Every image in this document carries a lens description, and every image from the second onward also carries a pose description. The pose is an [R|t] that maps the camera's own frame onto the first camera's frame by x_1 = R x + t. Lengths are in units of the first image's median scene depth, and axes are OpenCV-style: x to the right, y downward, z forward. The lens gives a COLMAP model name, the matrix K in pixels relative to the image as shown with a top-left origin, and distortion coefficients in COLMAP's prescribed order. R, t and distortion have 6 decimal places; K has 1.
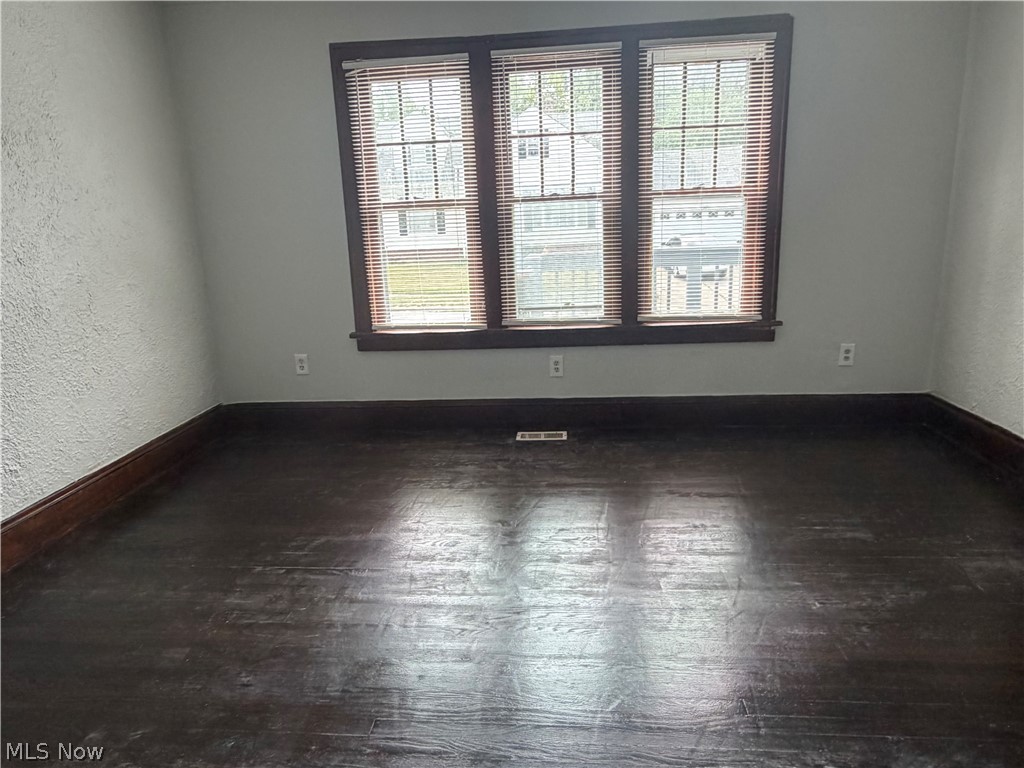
lens RADIAL K [[664.5, 0, 512.0], [0, 664.5, 385.4], [0, 0, 1]] dist [0.000076, -0.002798]
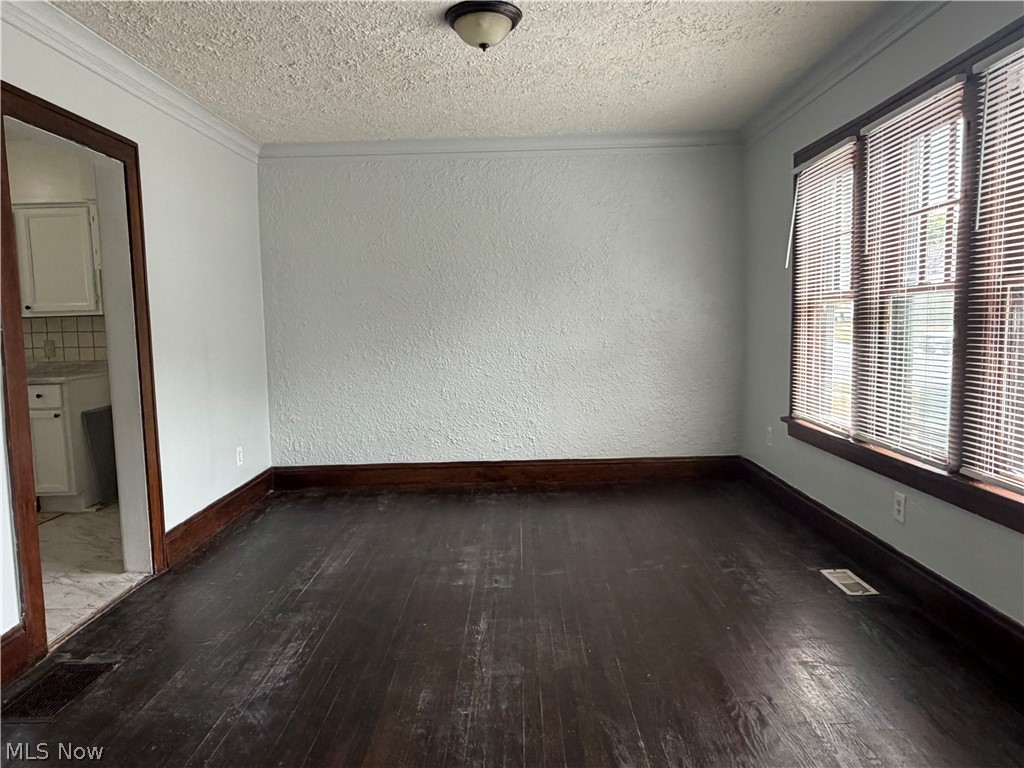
lens RADIAL K [[664.5, 0, 512.8], [0, 664.5, 384.1], [0, 0, 1]] dist [0.000076, -0.002798]
pose [[0.091240, 0.133940, -0.986780, 0.776147], [-0.214333, 0.970331, 0.111890, -0.159813], [0.972490, 0.201291, 0.117241, 0.470682]]
